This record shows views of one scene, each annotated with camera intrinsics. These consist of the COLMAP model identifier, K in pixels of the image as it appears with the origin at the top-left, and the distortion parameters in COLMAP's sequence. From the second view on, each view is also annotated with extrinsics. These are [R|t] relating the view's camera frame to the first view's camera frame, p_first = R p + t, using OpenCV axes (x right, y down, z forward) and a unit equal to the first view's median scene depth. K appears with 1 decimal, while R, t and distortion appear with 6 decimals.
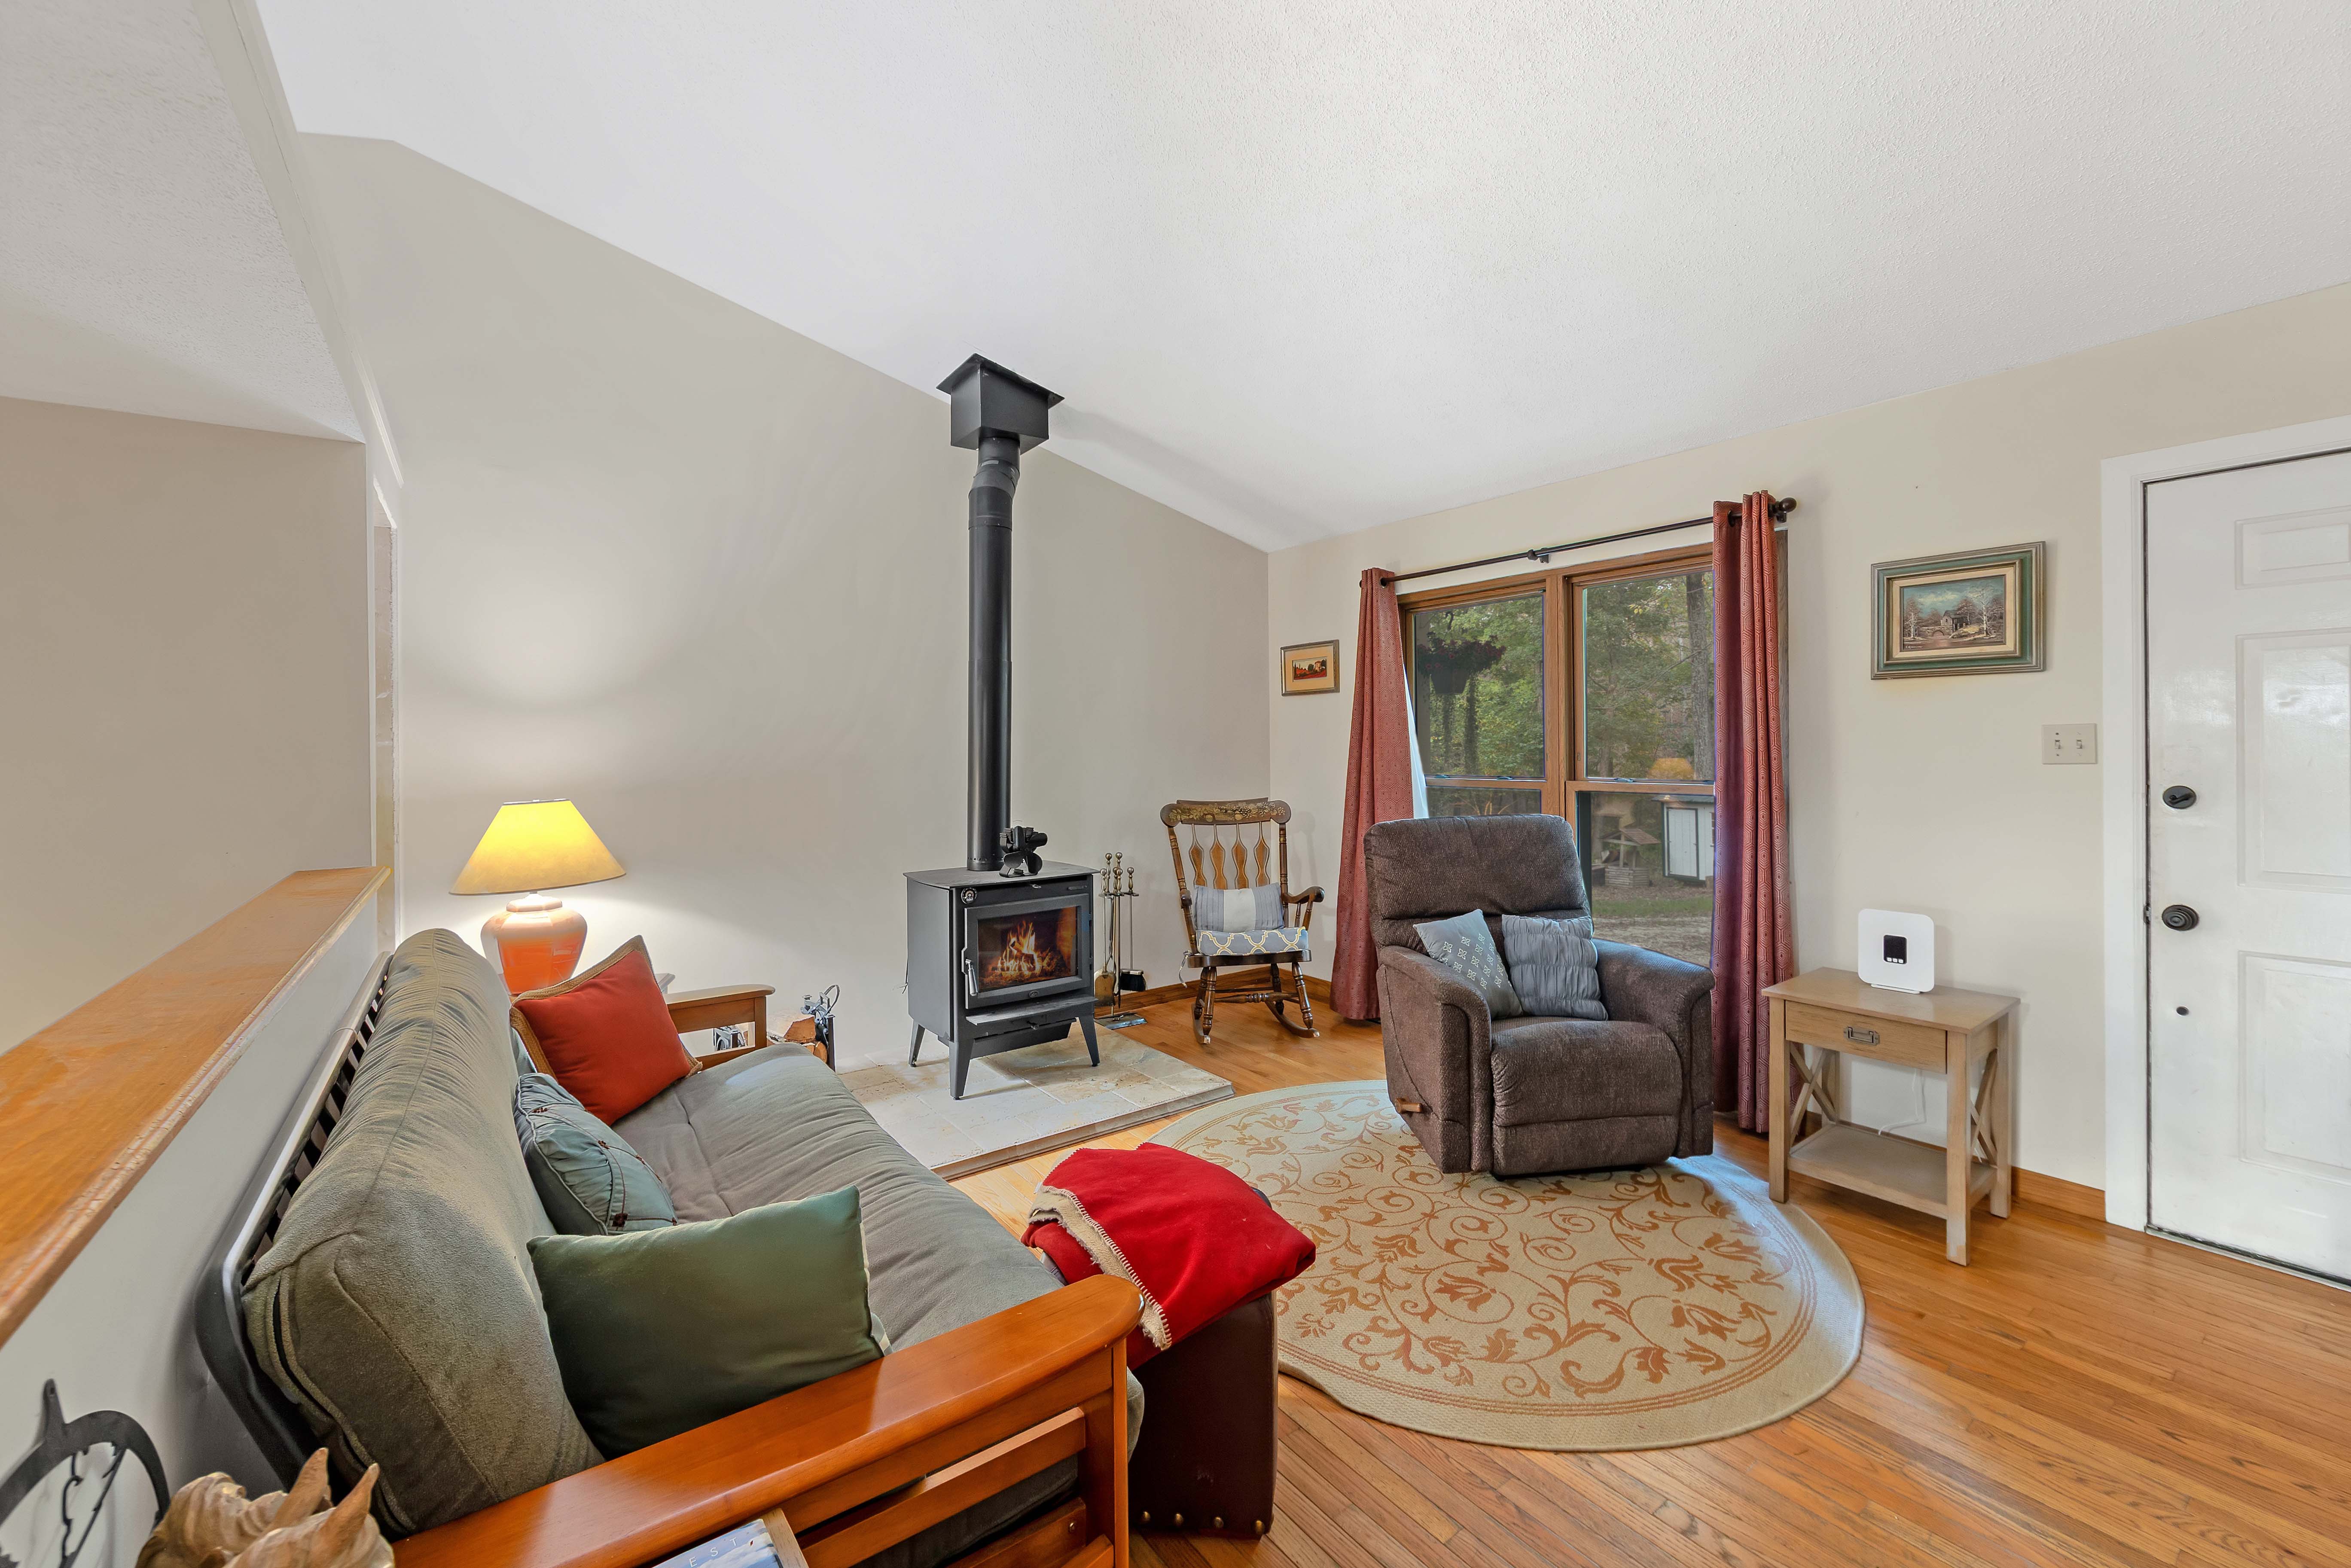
lens RADIAL K [[949.8, 0, 1183.7], [0, 949.8, 747.0], [0, 0, 1]] dist [0.000657, 0.000223]
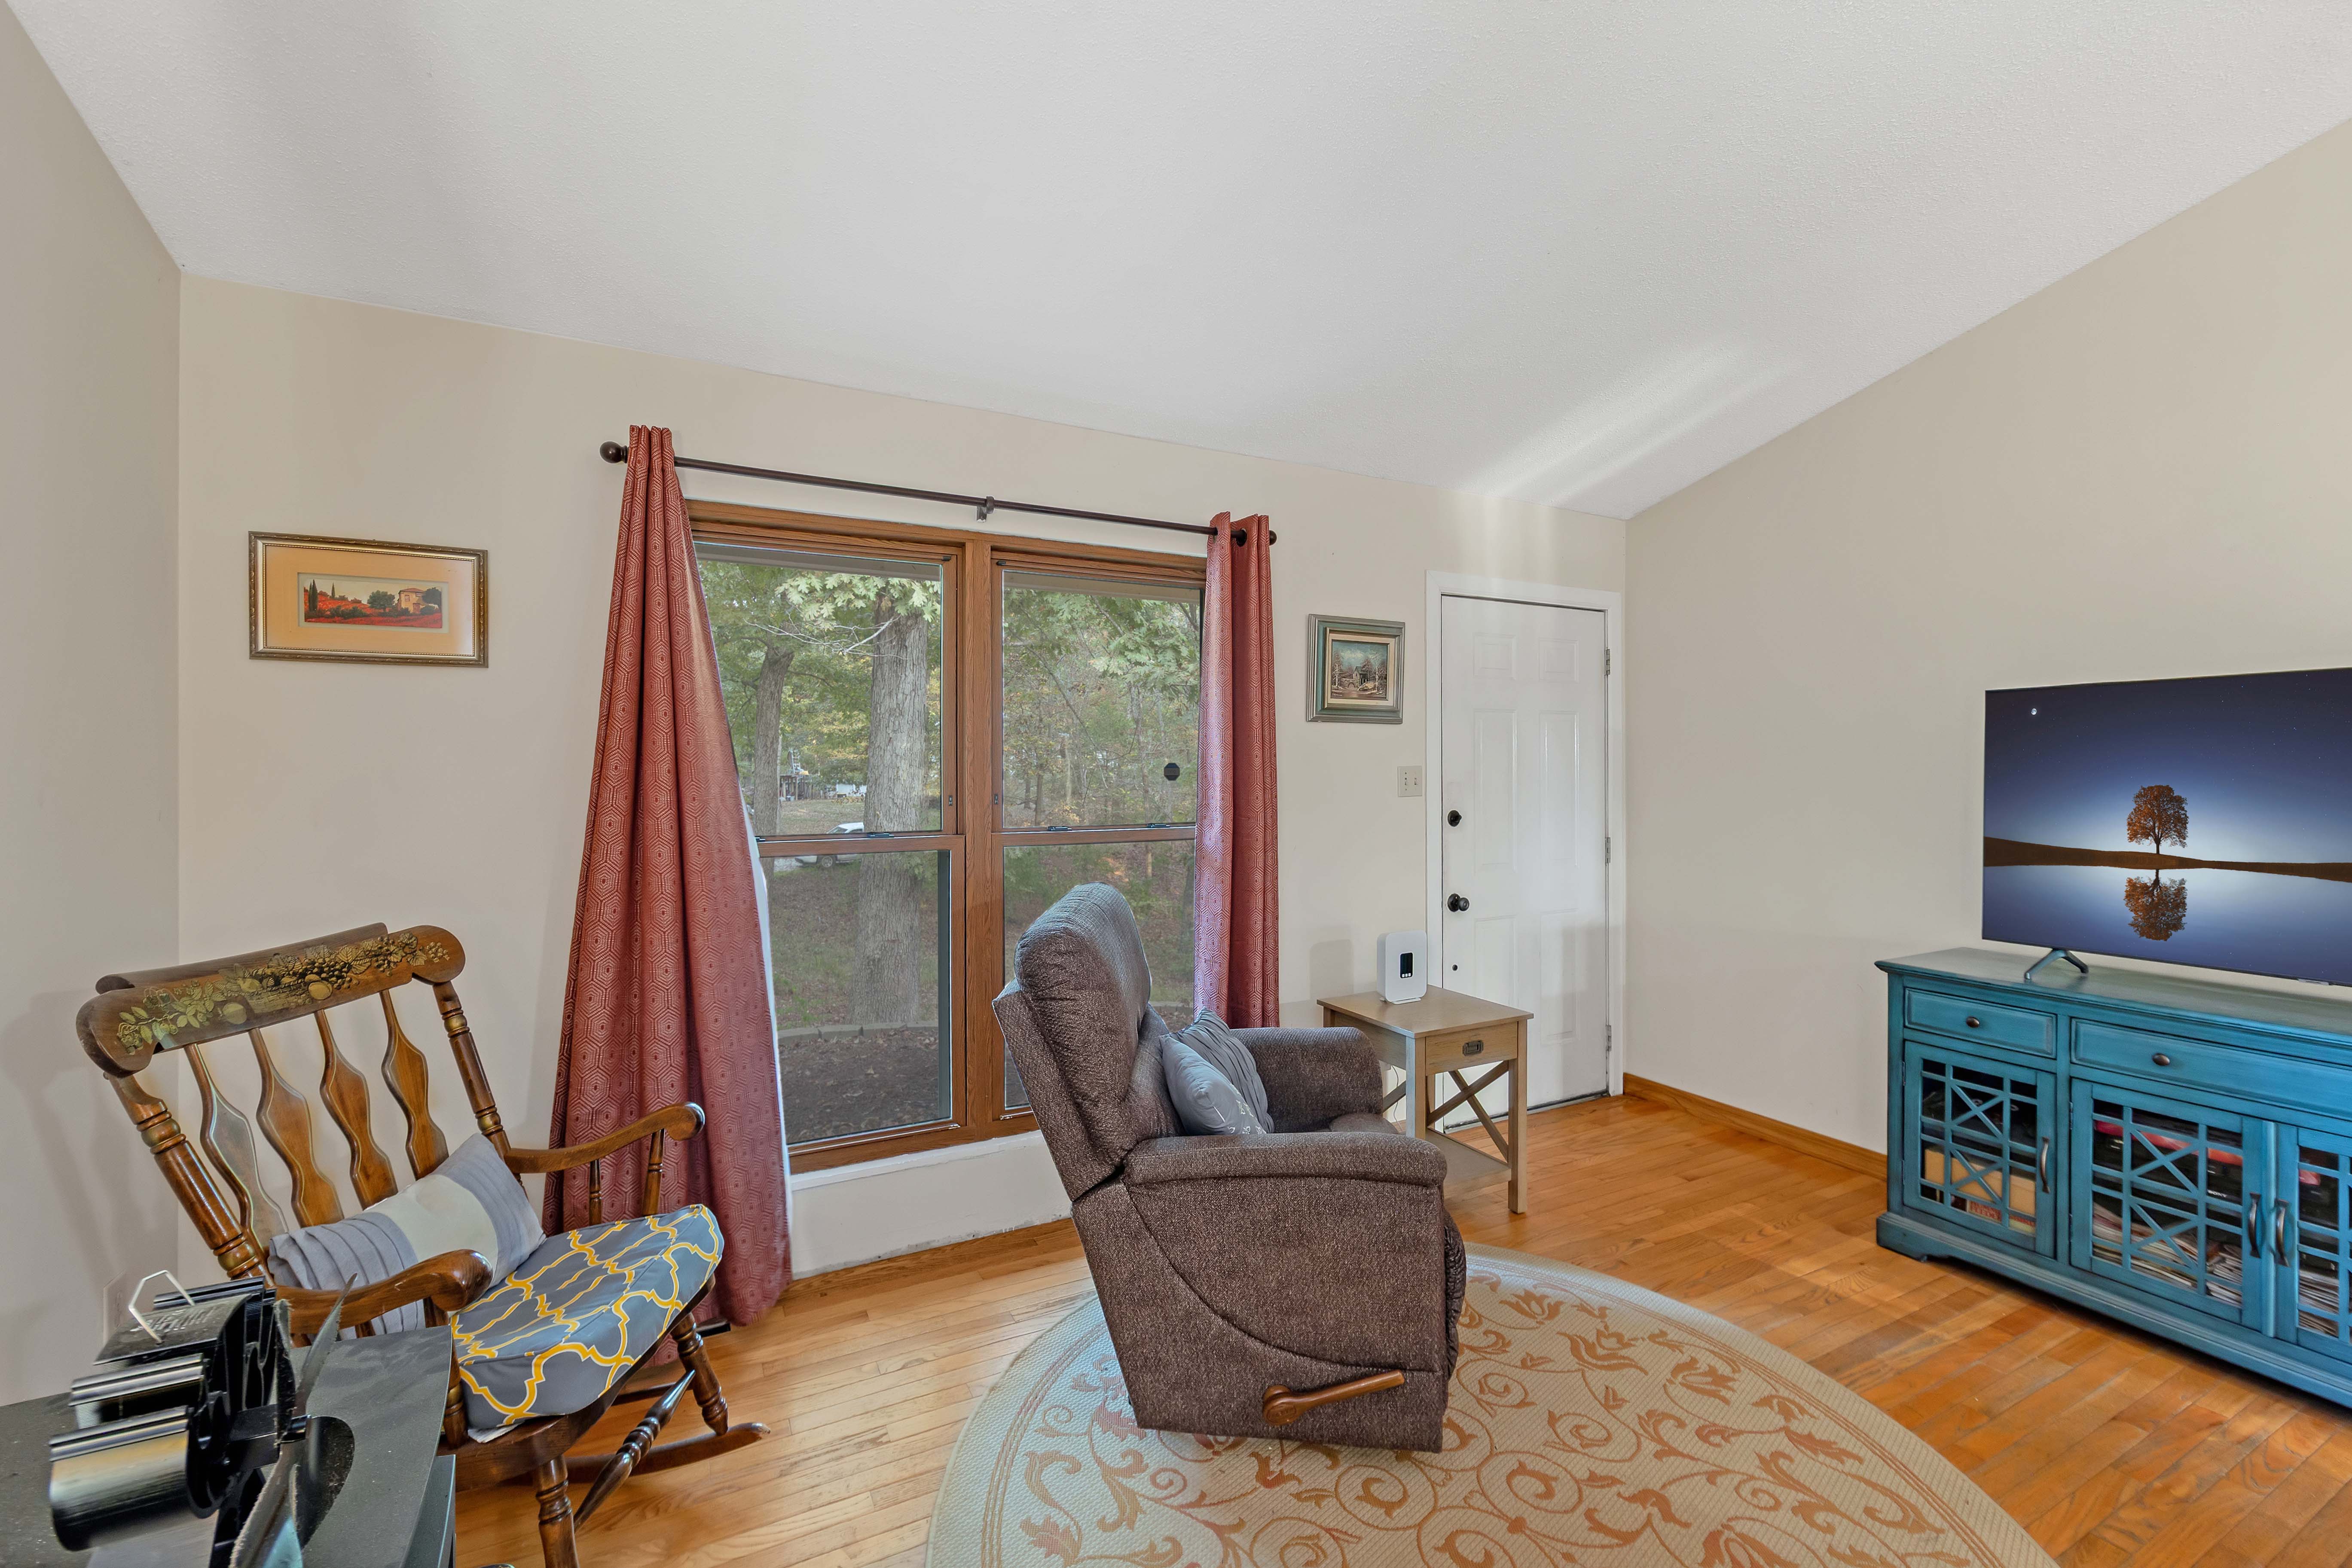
lens RADIAL K [[951.0, 0, 1141.0], [0, 951.0, 768.0], [0, 0, 1]] dist [-0.000999, -0.000240]
pose [[0.175505, 0.015366, 0.984359, -0.372453], [0.004946, 0.999852, -0.016490, -0.001459], [-0.984466, 0.007762, 0.175403, 1.013380]]
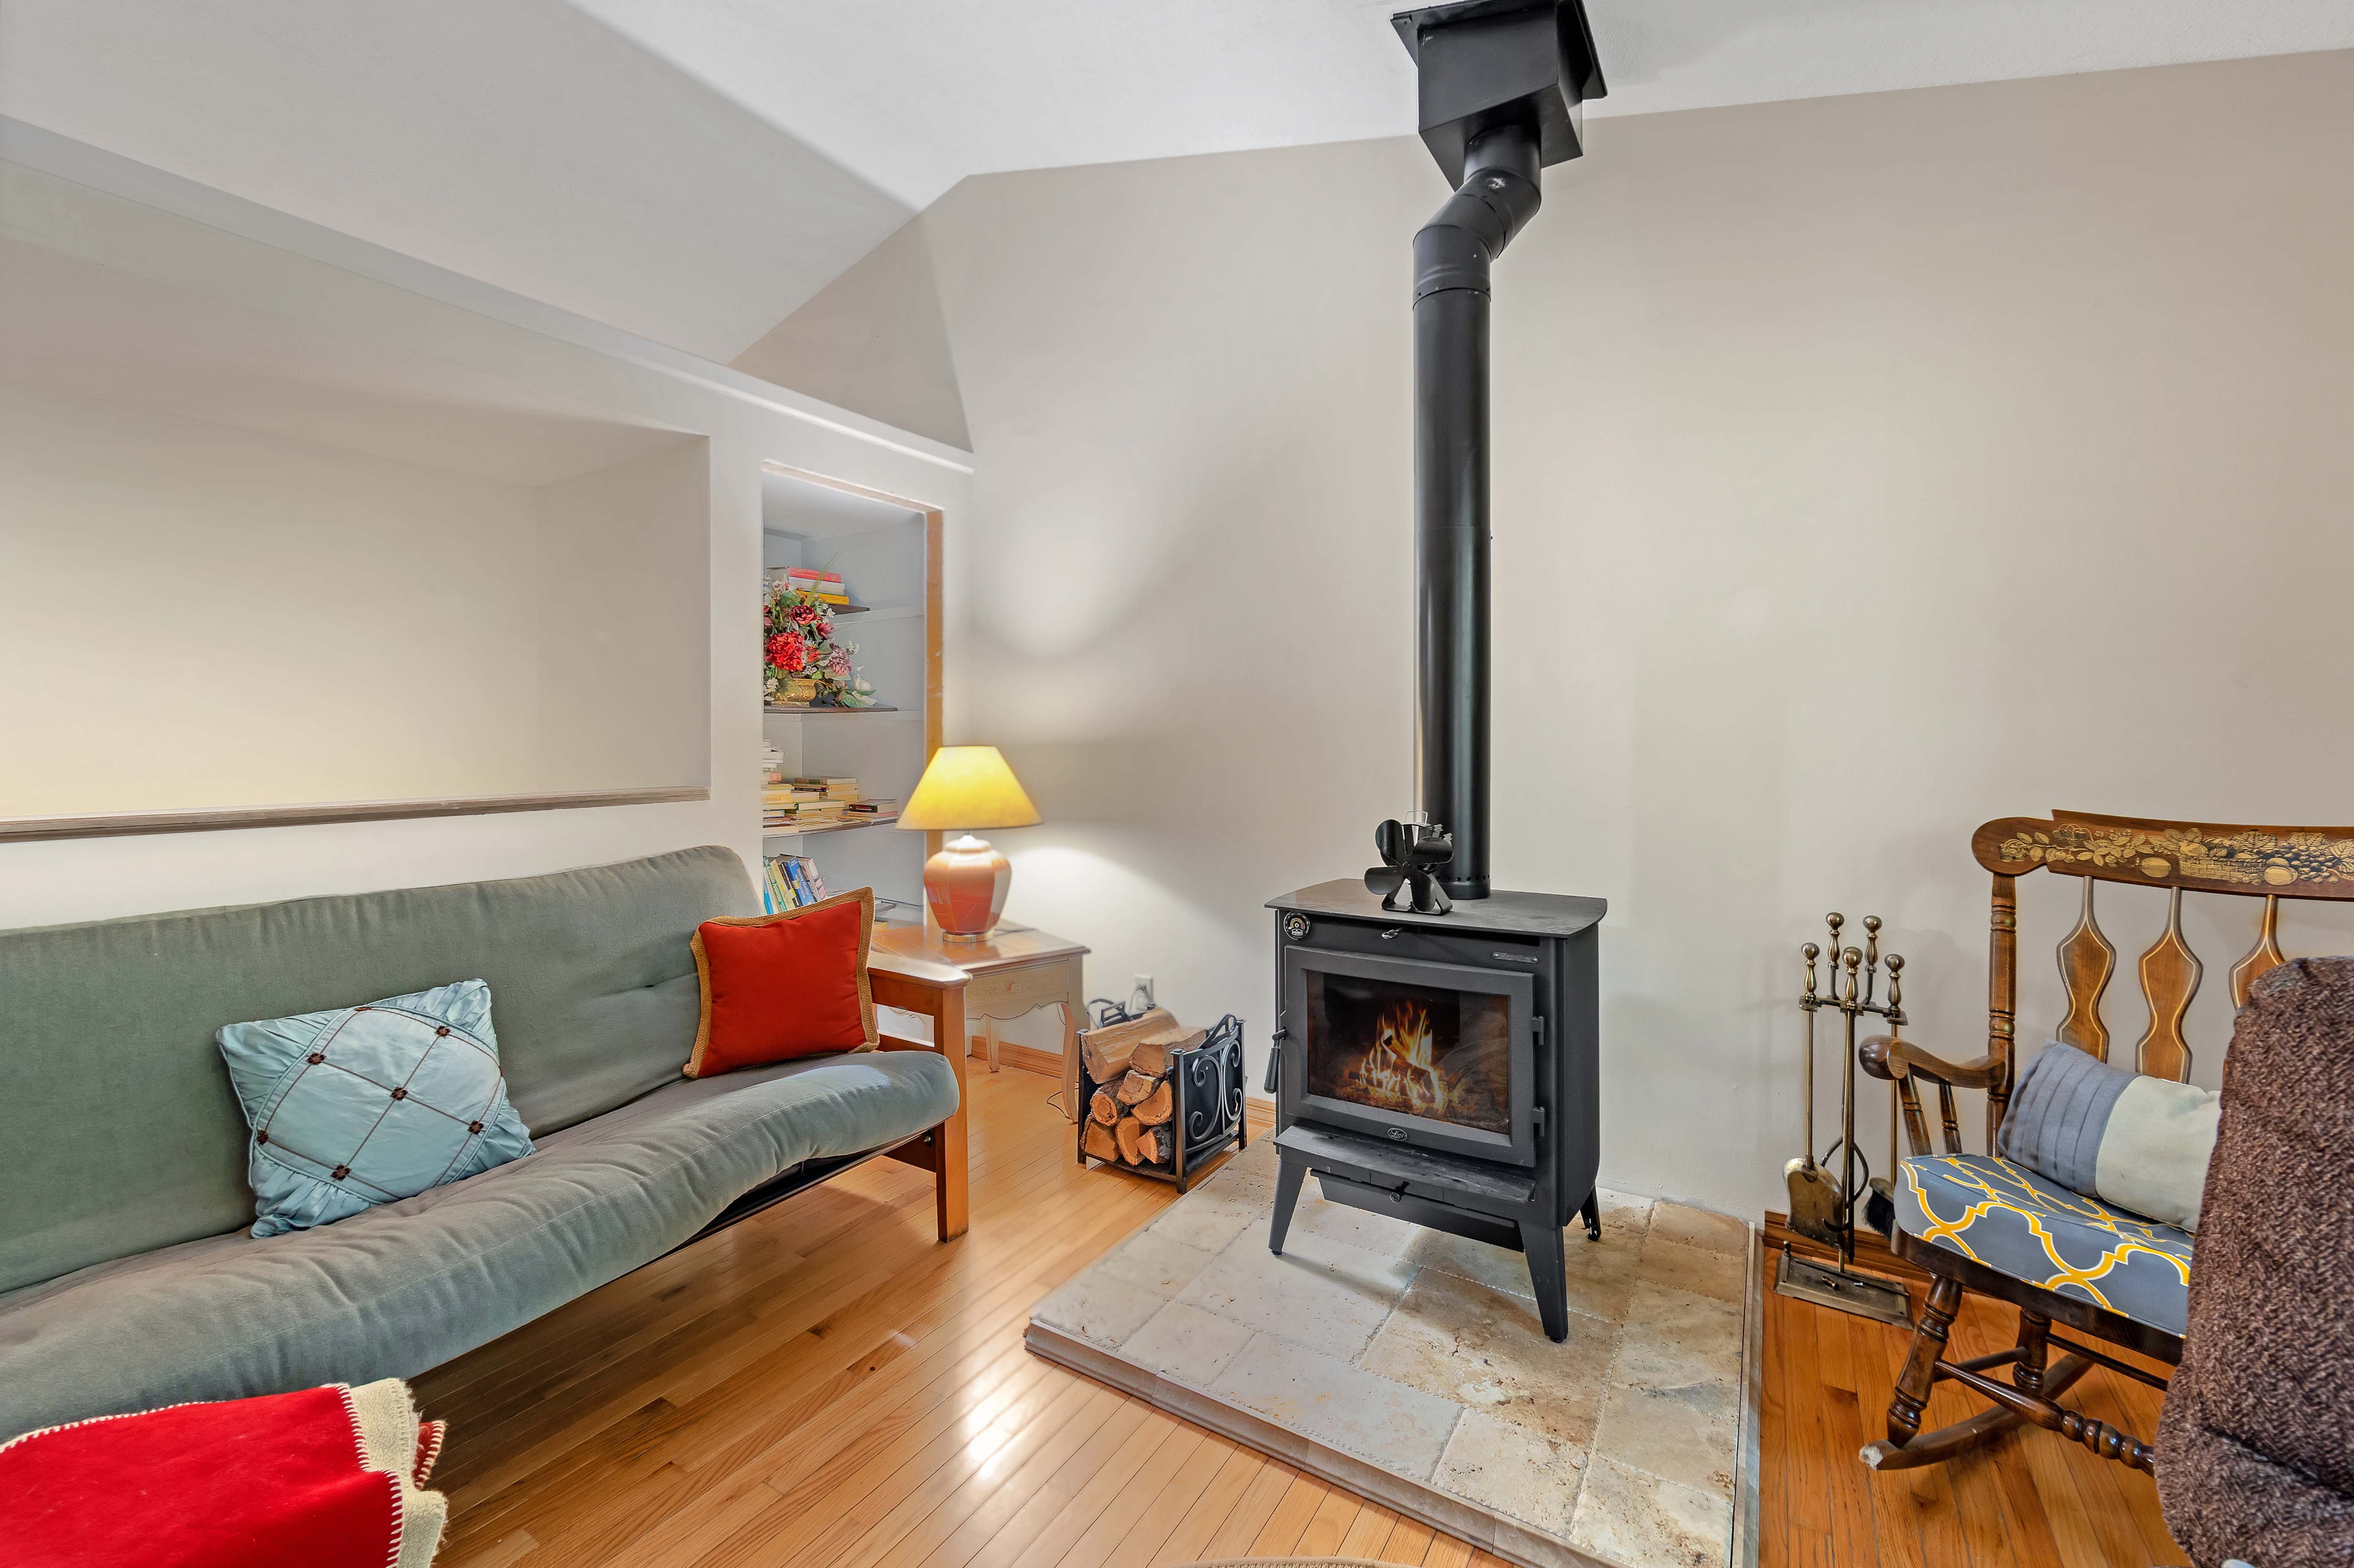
lens RADIAL K [[950.9, 0, 1185.3], [0, 950.9, 747.0], [0, 0, 1]] dist [0.000657, 0.000223]
pose [[0.364563, 0.016545, -0.931032, 0.355670], [-0.004400, 0.999862, 0.016046, 0.040482], [0.931168, -0.001753, 0.364585, 0.837485]]
